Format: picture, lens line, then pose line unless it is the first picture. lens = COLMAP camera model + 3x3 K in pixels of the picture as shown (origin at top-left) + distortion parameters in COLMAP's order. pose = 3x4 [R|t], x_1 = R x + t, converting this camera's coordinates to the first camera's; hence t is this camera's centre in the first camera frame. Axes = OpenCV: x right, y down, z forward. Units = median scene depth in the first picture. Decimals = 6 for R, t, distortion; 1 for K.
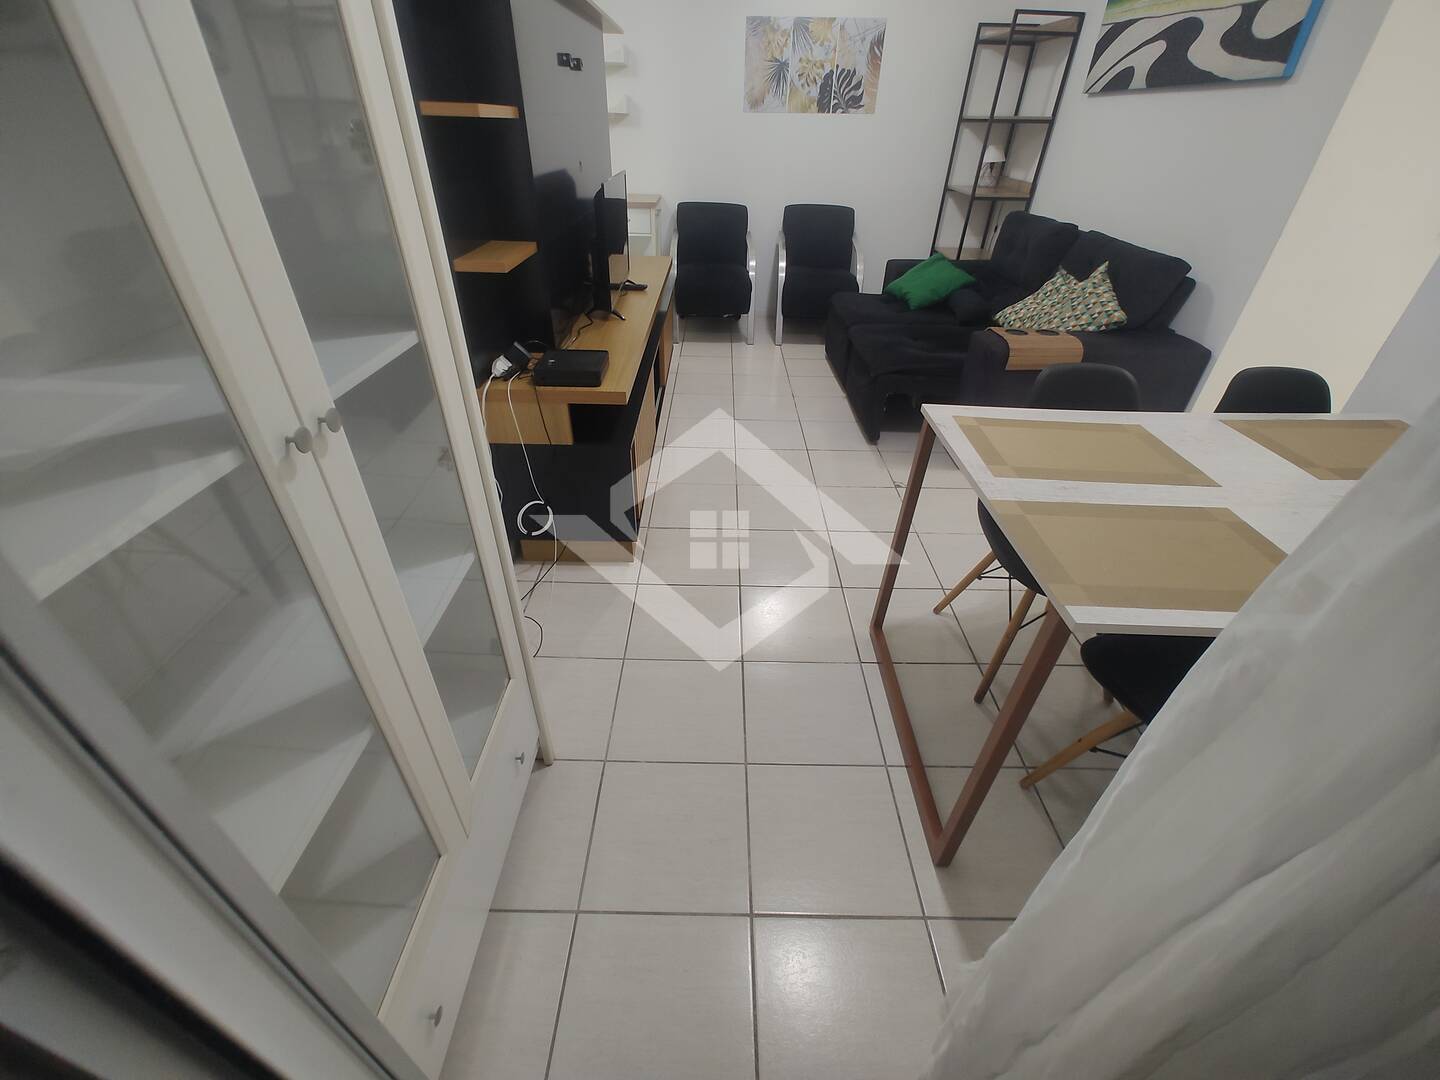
lens RADIAL K [[598.4, 0, 716.1], [0, 598.4, 545.0], [0, 0, 1]] dist [0.014381, -0.008094]
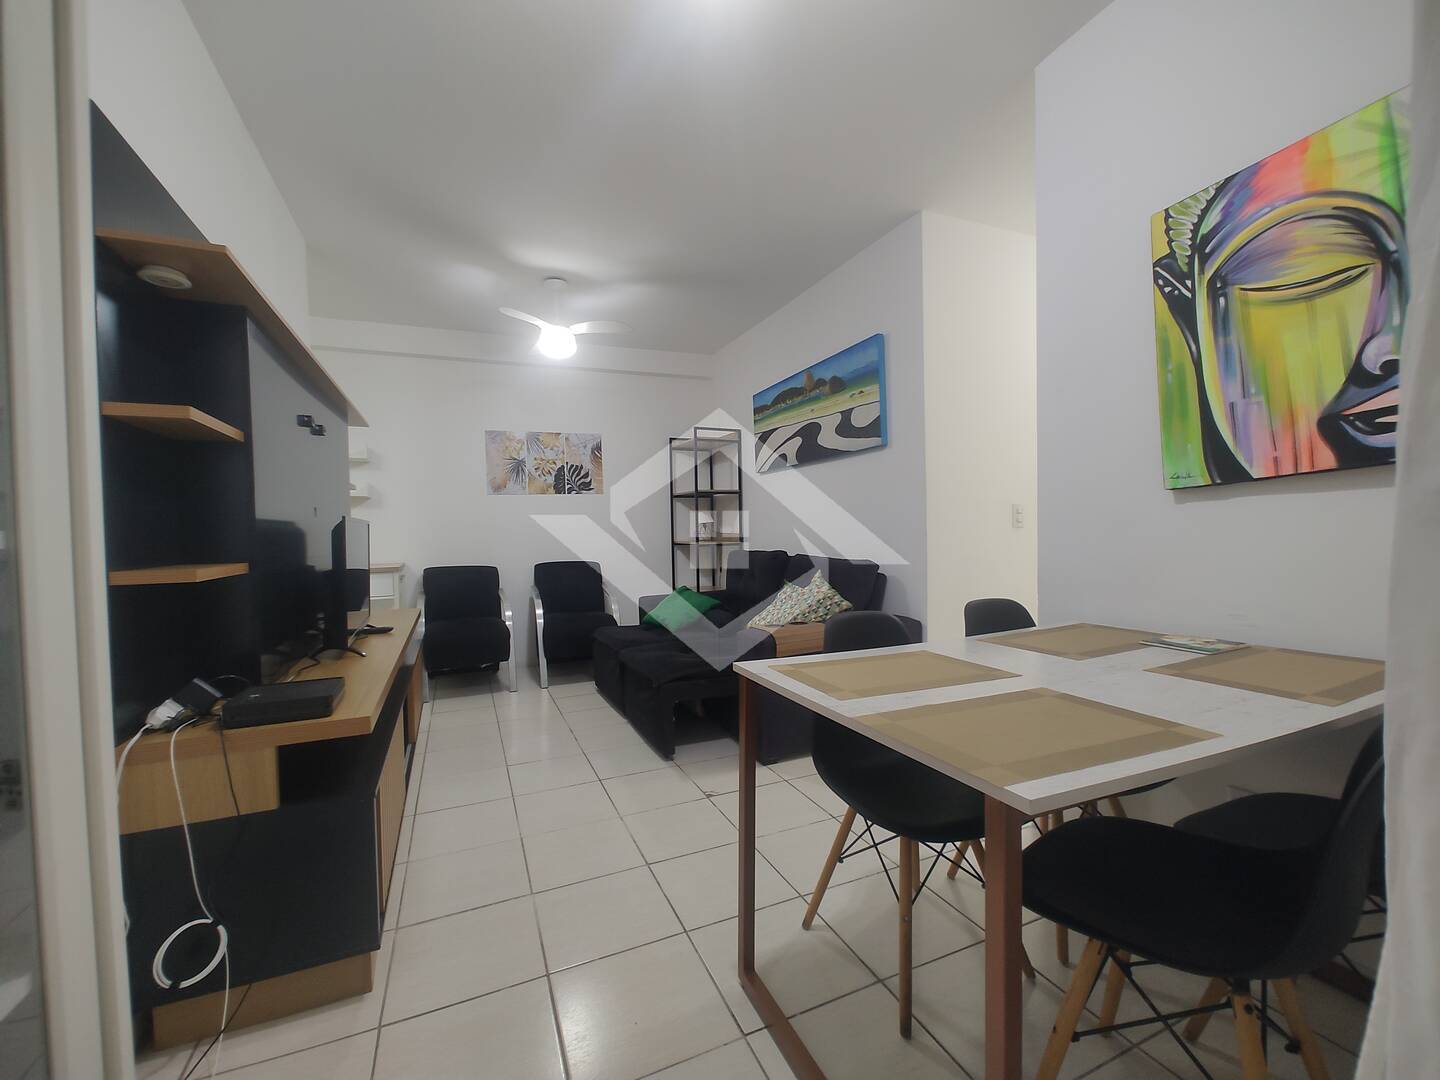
lens RADIAL K [[604.1, 0, 717.8], [0, 604.1, 543.4], [0, 0, 1]] dist [-0.020110, 0.019325]
pose [[0.914256, -0.051462, 0.401855, -0.025658], [0.266682, 0.823144, -0.501312, 0.042062], [-0.304986, 0.565495, 0.766289, 0.095317]]
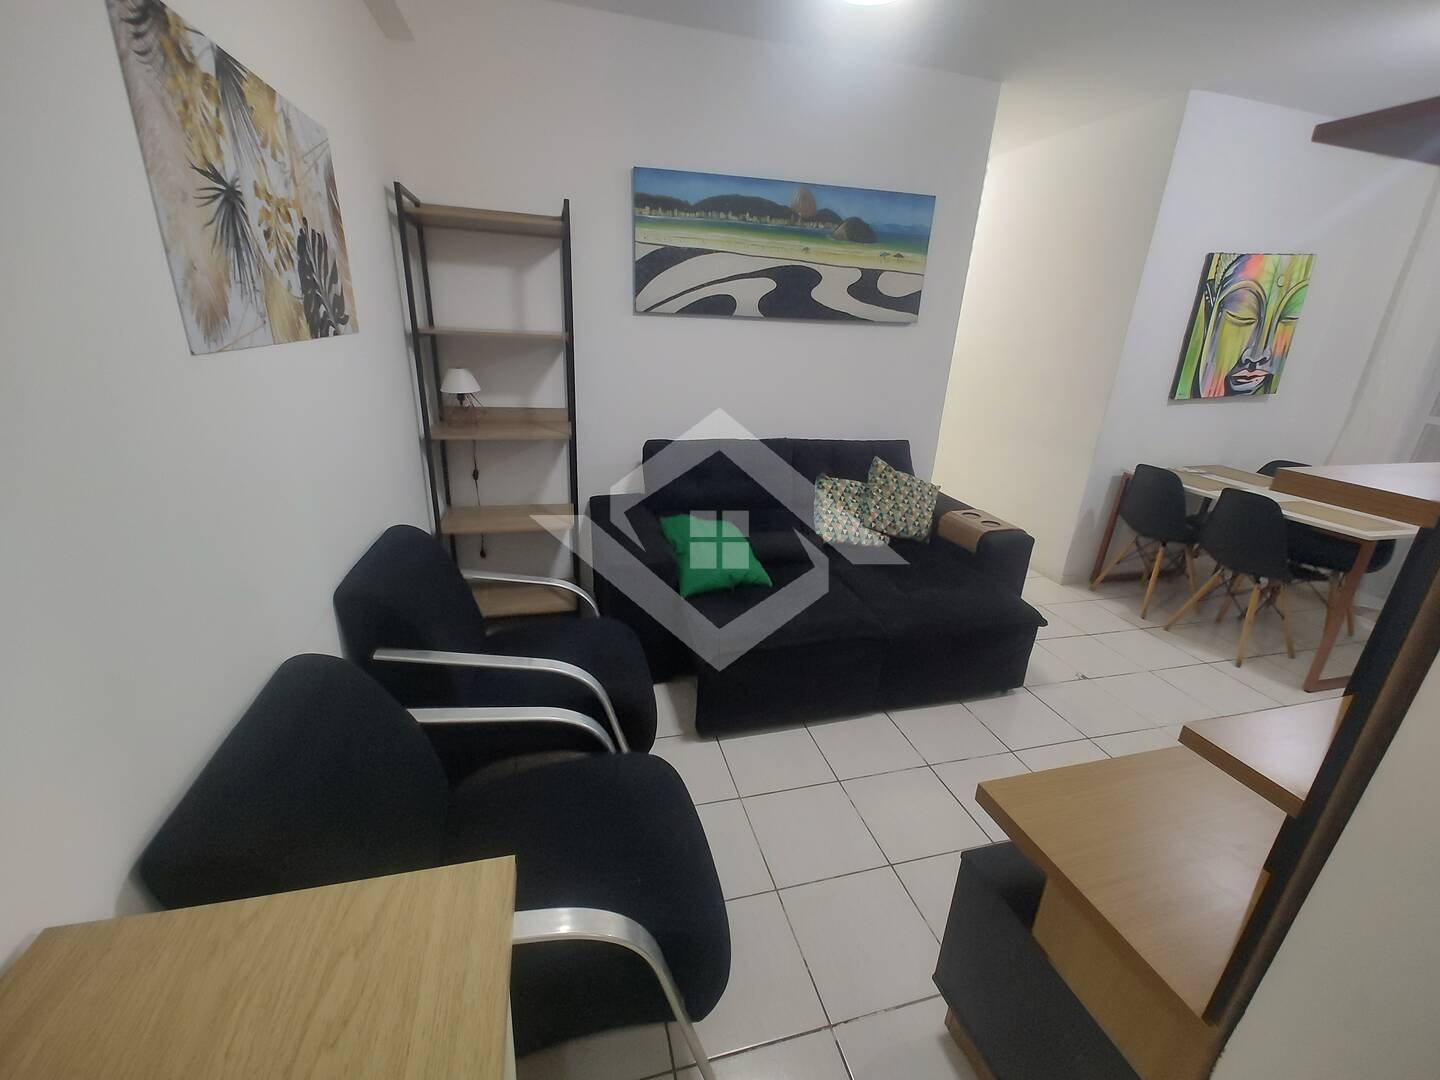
lens RADIAL K [[604.0, 0, 721.8], [0, 604.0, 544.9], [0, 0, 1]] dist [-0.001663, 0.005001]
pose [[-0.265360, -0.367644, 0.891304, -0.345702], [0.513776, 0.728338, 0.453386, -0.995542], [-0.815854, 0.578241, -0.004385, 1.309510]]
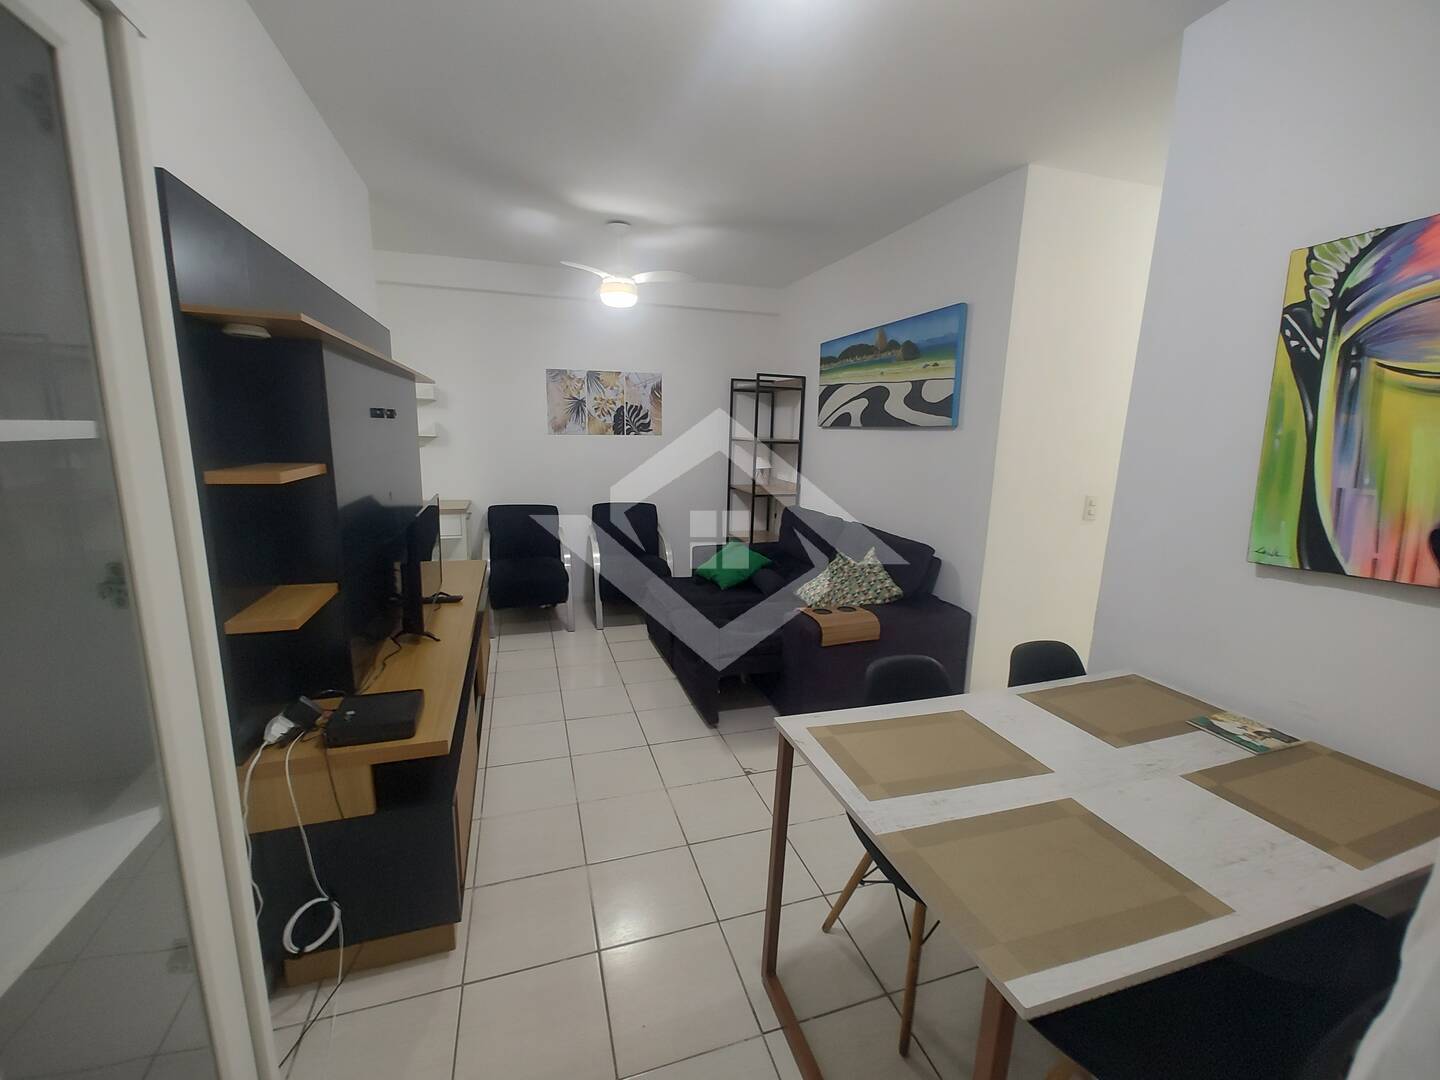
lens RADIAL K [[605.5, 0, 720.0], [0, 605.5, 545.5], [0, 0, 1]] dist [-0.000461, 0.000403]
pose [[0.948788, -0.058439, 0.310460, -0.020072], [0.178699, 0.909685, -0.374886, -0.071063], [-0.260513, 0.411167, 0.873542, 0.015533]]
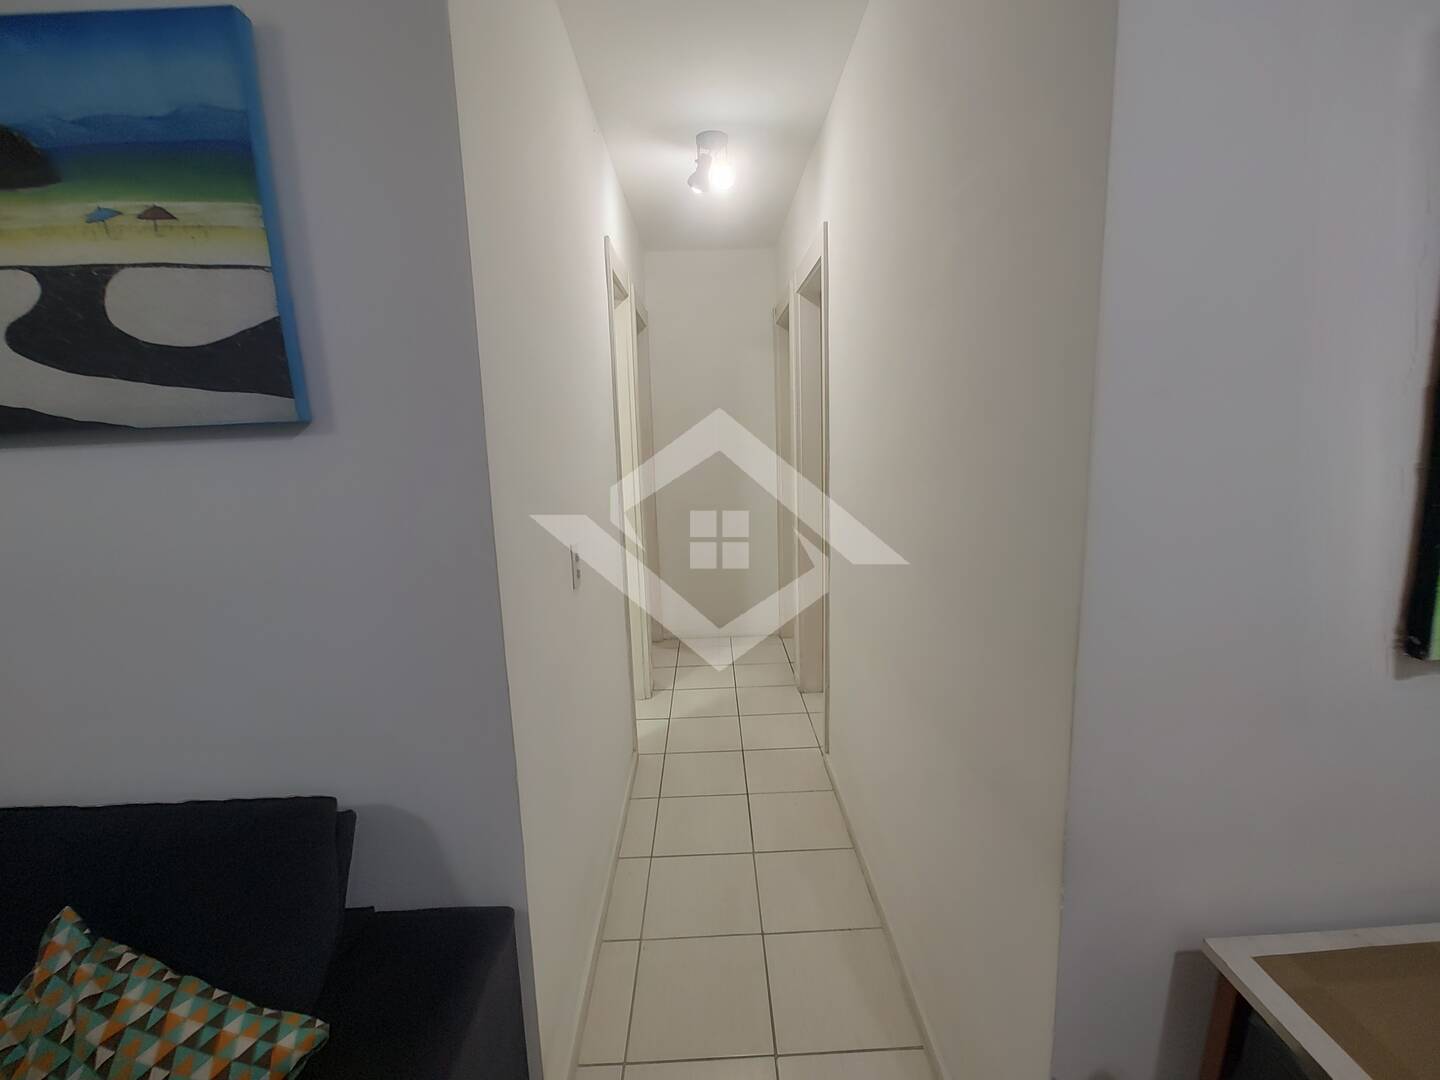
lens RADIAL K [[633.7, 0, 722.9], [0, 633.7, 522.4], [0, 0, 1]] dist [-0.001003, -0.000237]
pose [[-0.029088, -0.190178, 0.981319, 0.353627], [0.599552, 0.782210, 0.169363, -0.469037], [-0.799807, 0.593278, 0.091269, 0.574166]]
